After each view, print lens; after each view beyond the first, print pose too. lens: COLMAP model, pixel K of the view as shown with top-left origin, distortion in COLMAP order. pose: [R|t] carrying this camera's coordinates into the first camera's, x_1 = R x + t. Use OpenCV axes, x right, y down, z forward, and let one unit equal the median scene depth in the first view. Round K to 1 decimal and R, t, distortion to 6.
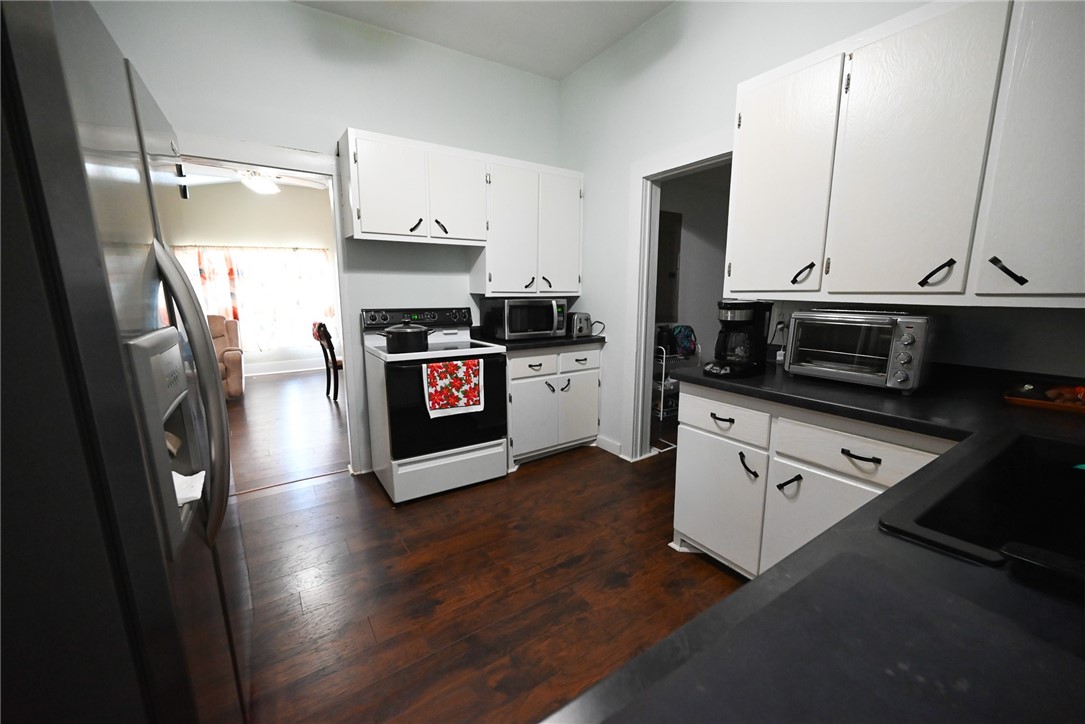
lens RADIAL K [[422.4, 0, 542.9], [0, 422.4, 366.7], [0, 0, 1]] dist [-0.000108, -0.000168]
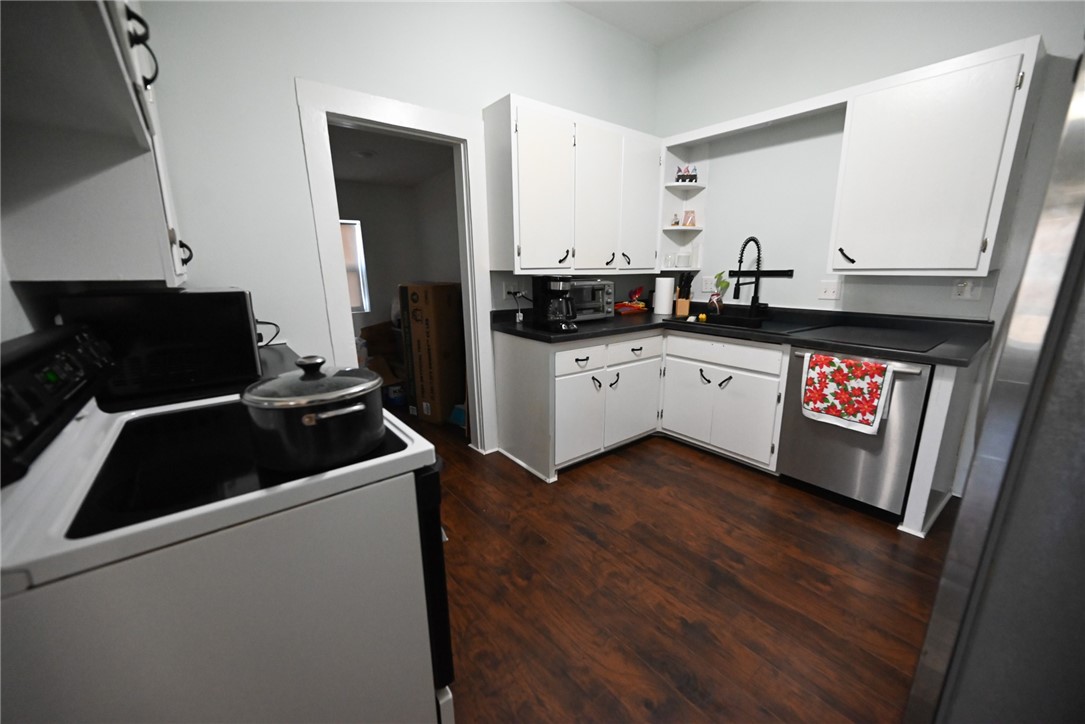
lens RADIAL K [[422.4, 0, 542.9], [0, 422.4, 366.7], [0, 0, 1]] dist [-0.000108, -0.000168]
pose [[-0.080749, -0.225535, 0.970883, -0.961239], [0.186680, 0.953405, 0.237001, -0.218182], [-0.979097, 0.200382, -0.034884, 1.210164]]
